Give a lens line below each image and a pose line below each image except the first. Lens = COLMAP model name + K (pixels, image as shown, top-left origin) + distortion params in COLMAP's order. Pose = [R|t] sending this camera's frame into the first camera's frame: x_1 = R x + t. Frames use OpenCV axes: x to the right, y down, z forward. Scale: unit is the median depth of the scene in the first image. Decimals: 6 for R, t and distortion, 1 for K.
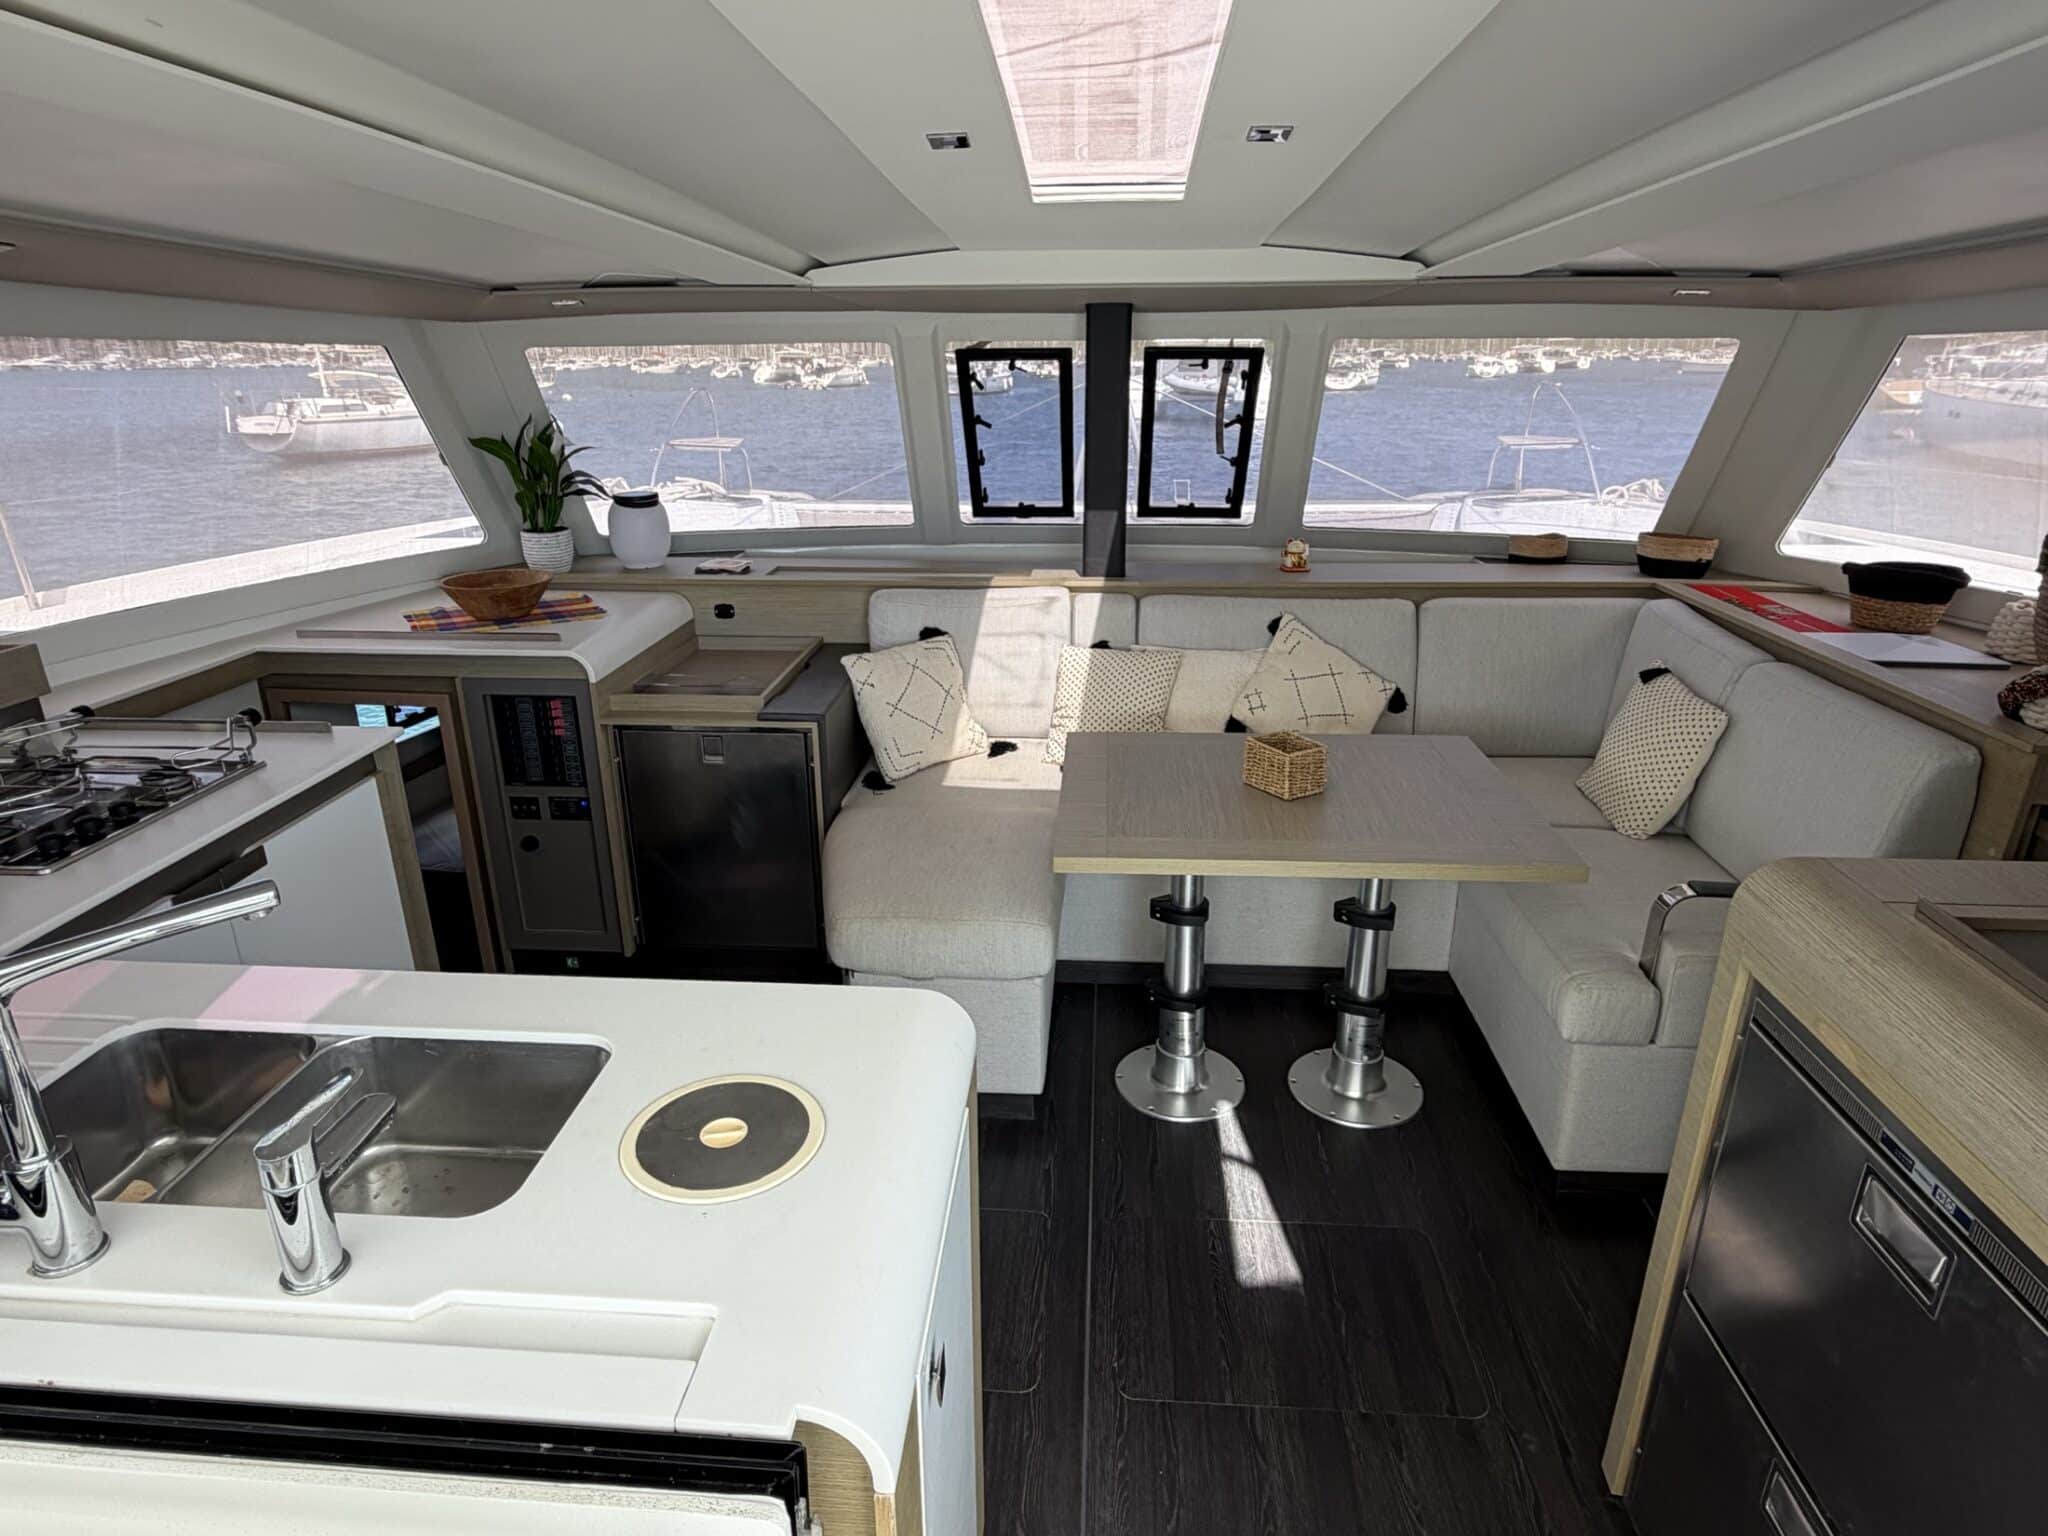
lens RADIAL K [[1168.1, 0, 1012.4], [0, 1168.1, 764.9], [0, 0, 1]] dist [-0.003186, 0.001679]
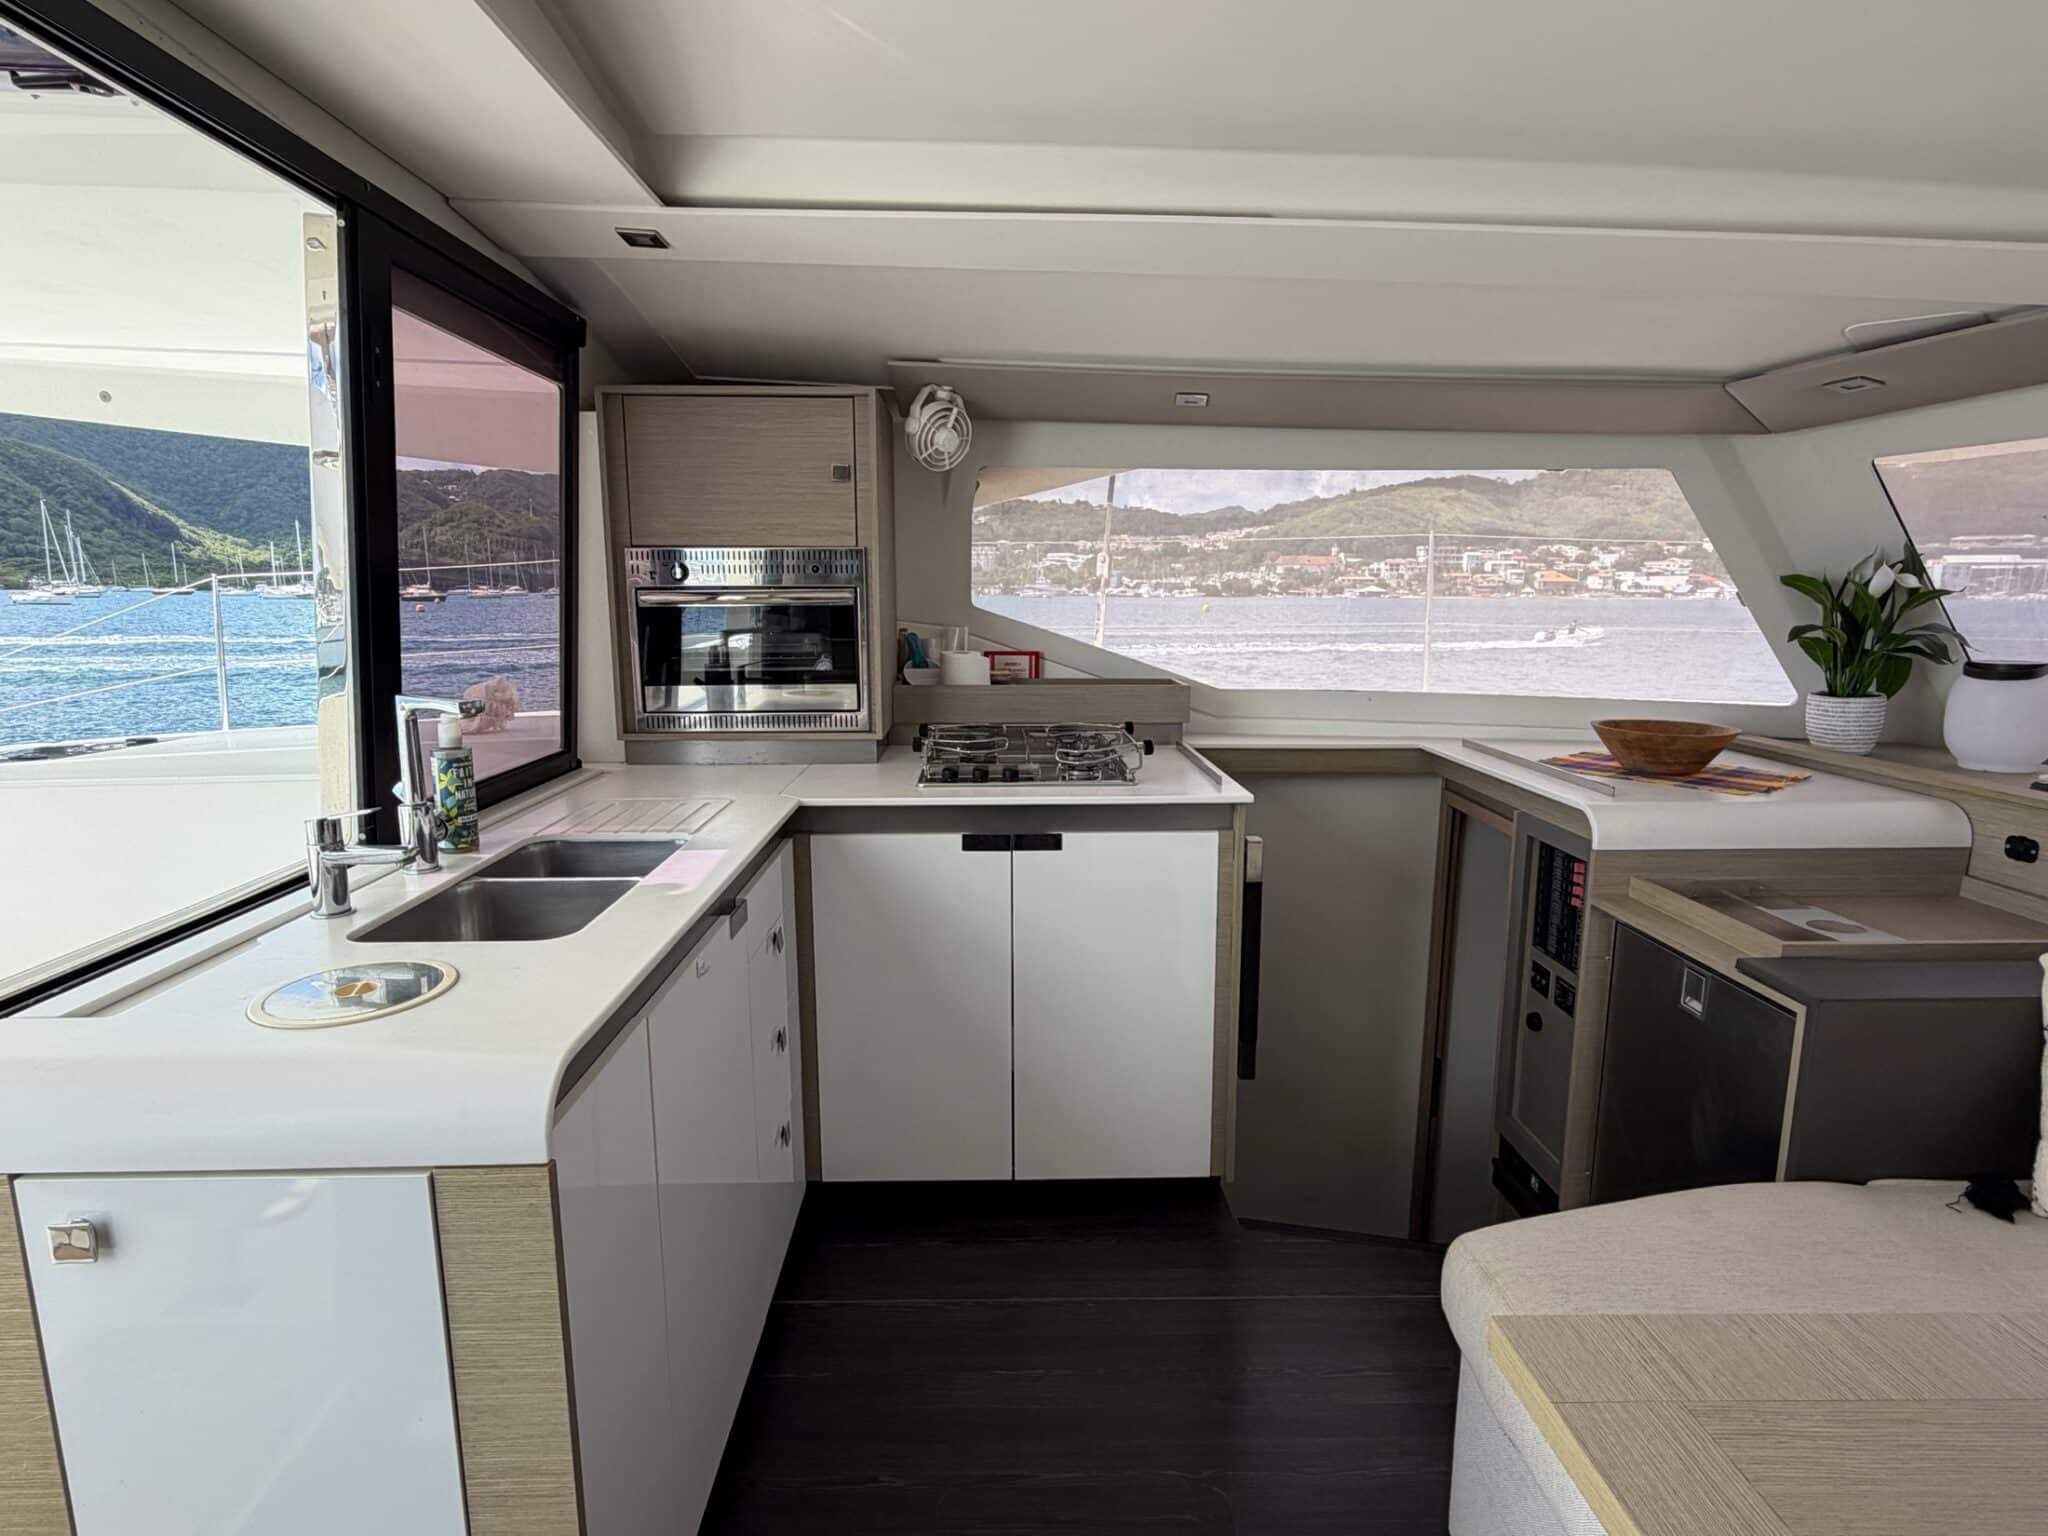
lens RADIAL K [[1052.9, 0, 1025.6], [0, 1052.9, 765.7], [0, 0, 1]] dist [0.003947, -0.001992]
pose [[0.097535, 0.168574, -0.980852, 0.283161], [-0.334571, 0.933745, 0.127208, -0.084241], [0.937310, 0.315757, 0.147473, 0.516312]]
